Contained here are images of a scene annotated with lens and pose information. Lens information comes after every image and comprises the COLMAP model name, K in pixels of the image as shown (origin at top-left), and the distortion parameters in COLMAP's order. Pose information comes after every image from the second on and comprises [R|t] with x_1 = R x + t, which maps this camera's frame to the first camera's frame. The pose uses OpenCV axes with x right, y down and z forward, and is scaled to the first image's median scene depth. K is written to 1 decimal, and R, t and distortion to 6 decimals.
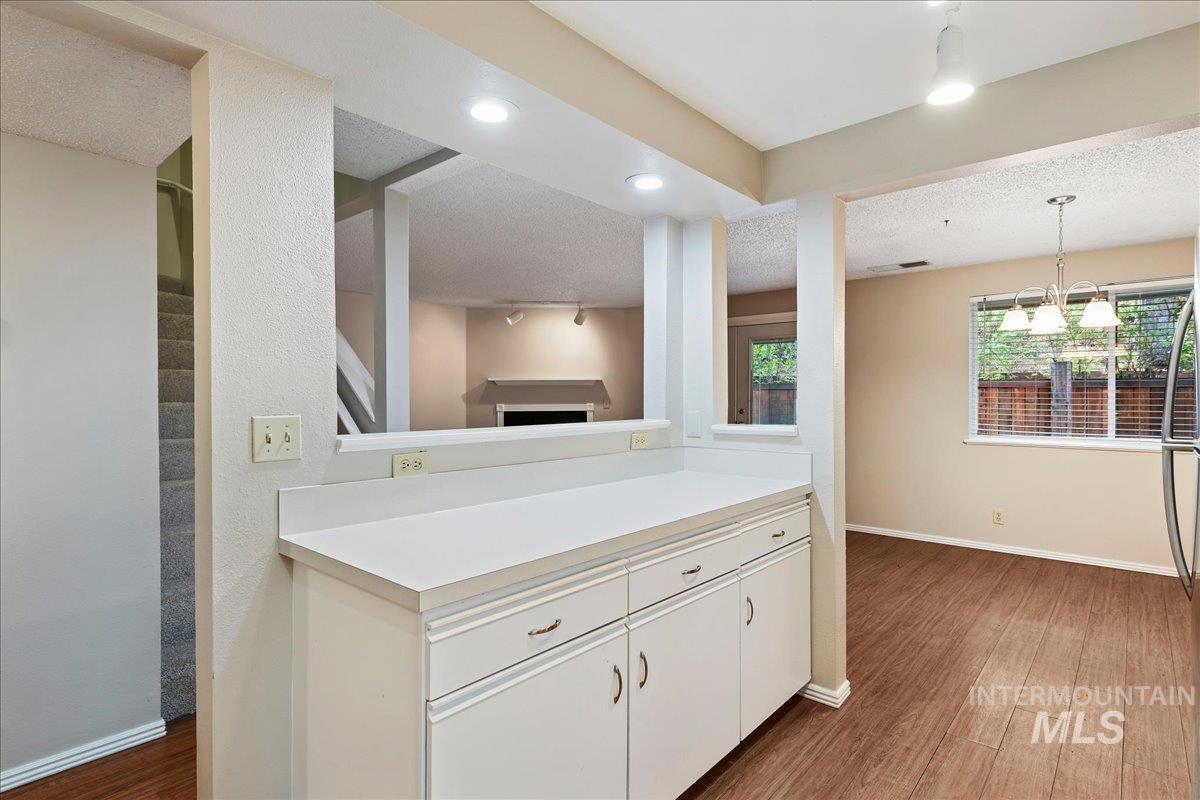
lens RADIAL K [[601.7, 0, 597.5], [0, 601.7, 408.4], [0, 0, 1]] dist [-0.001159, -0.002947]
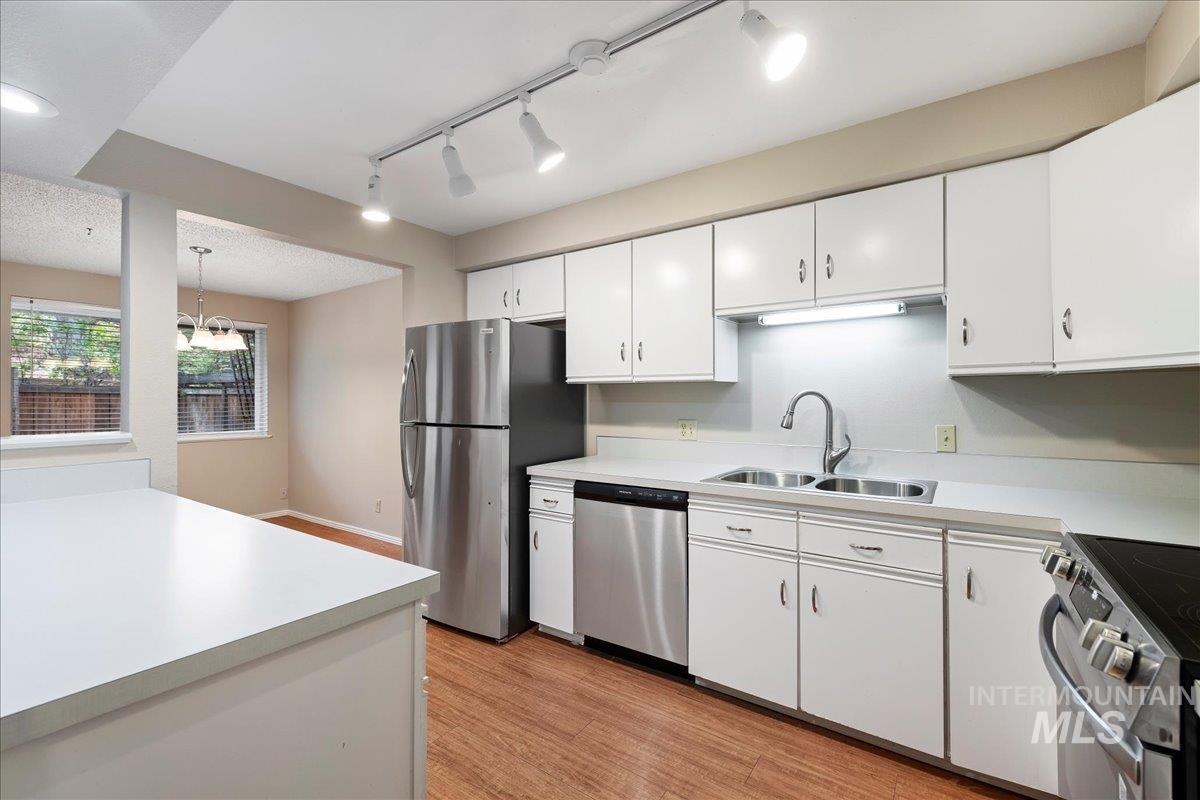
lens RADIAL K [[519.2, 0, 596.2], [0, 519.2, 407.5], [0, 0, 1]] dist [0.000686, 0.000245]
pose [[-0.120095, -0.011620, 0.992694, -0.214714], [0.018626, 0.999729, 0.013956, -0.002707], [-0.992588, 0.020166, -0.119846, 0.139154]]
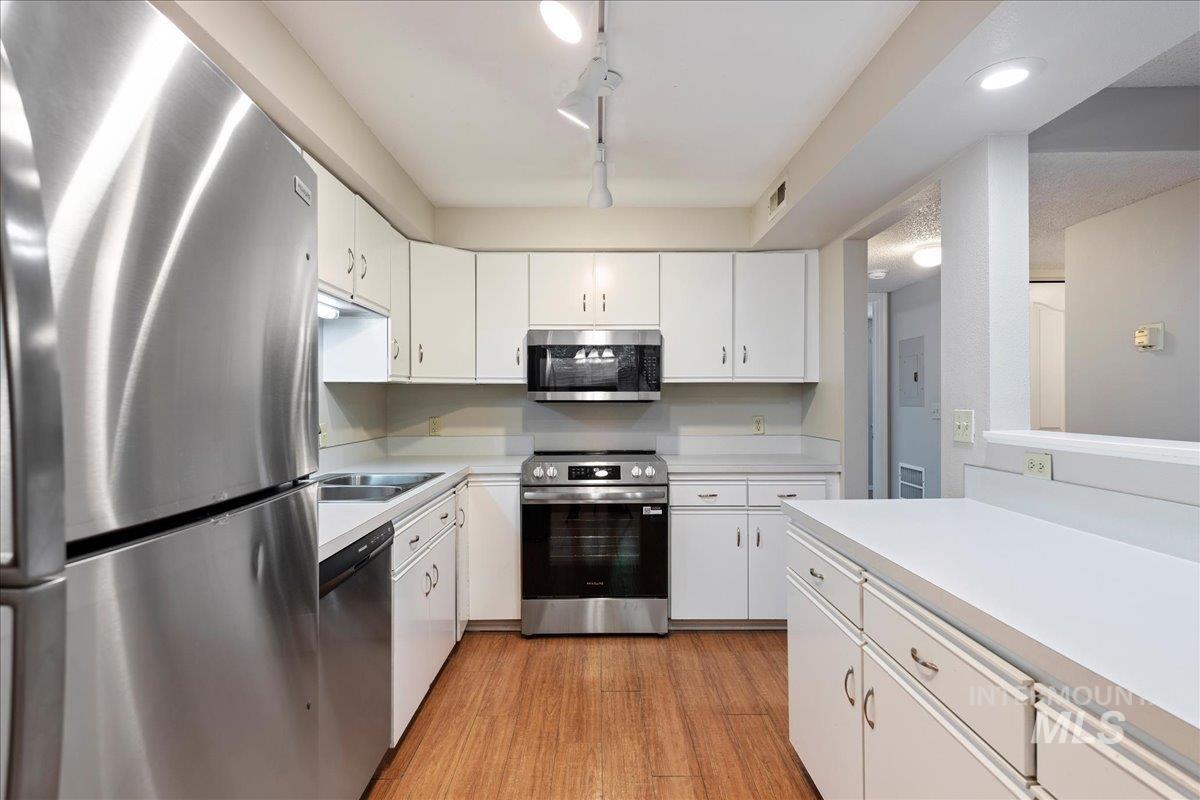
lens RADIAL K [[601.7, 0, 610.6], [0, 601.7, 398.0], [0, 0, 1]] dist [-0.001159, -0.002947]
pose [[-0.746537, 0.004814, -0.665326, 0.307509], [-0.001699, 0.999957, 0.009141, -0.004780], [0.665342, 0.007955, -0.746497, 0.378384]]
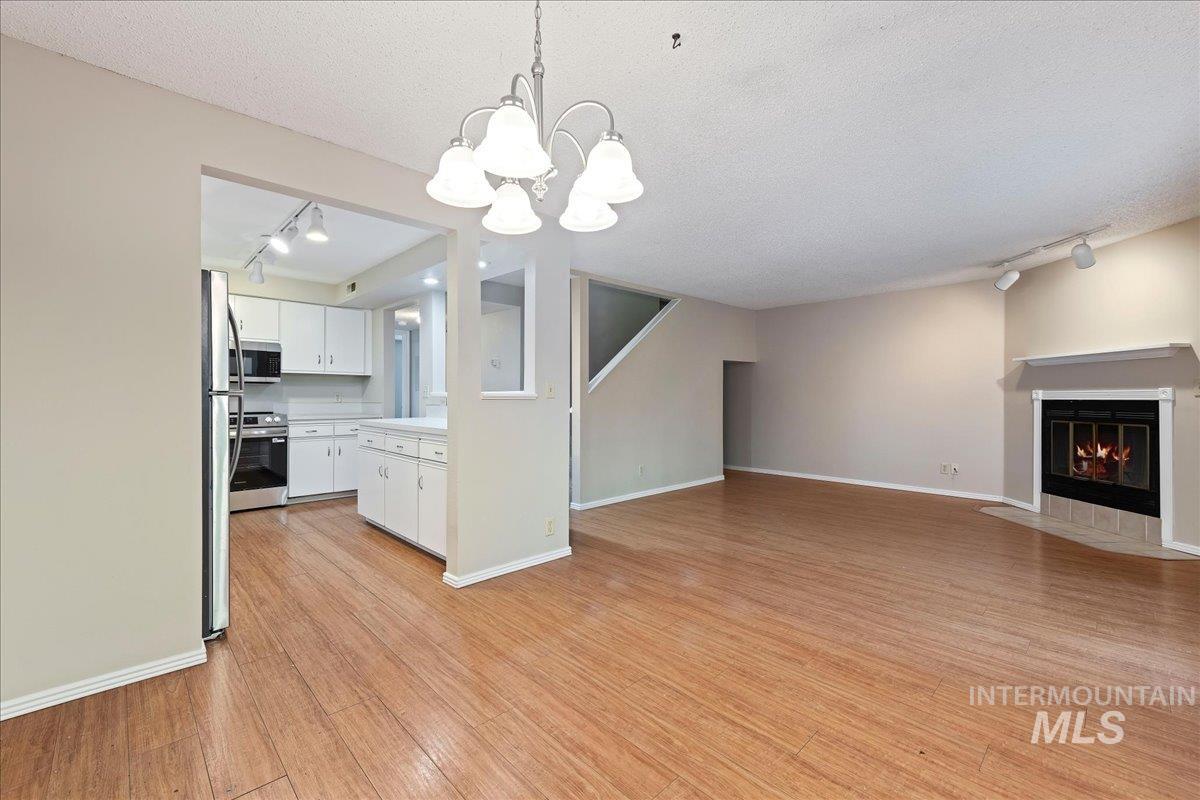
lens RADIAL K [[496.7, 0, 604.4], [0, 496.7, 401.0], [0, 0, 1]] dist [0.010715, -0.000857]
pose [[-0.068537, 0.009253, -0.997606, 0.564027], [-0.015443, 0.999827, 0.010334, 0.009315], [0.997529, 0.016114, -0.068383, 0.519364]]
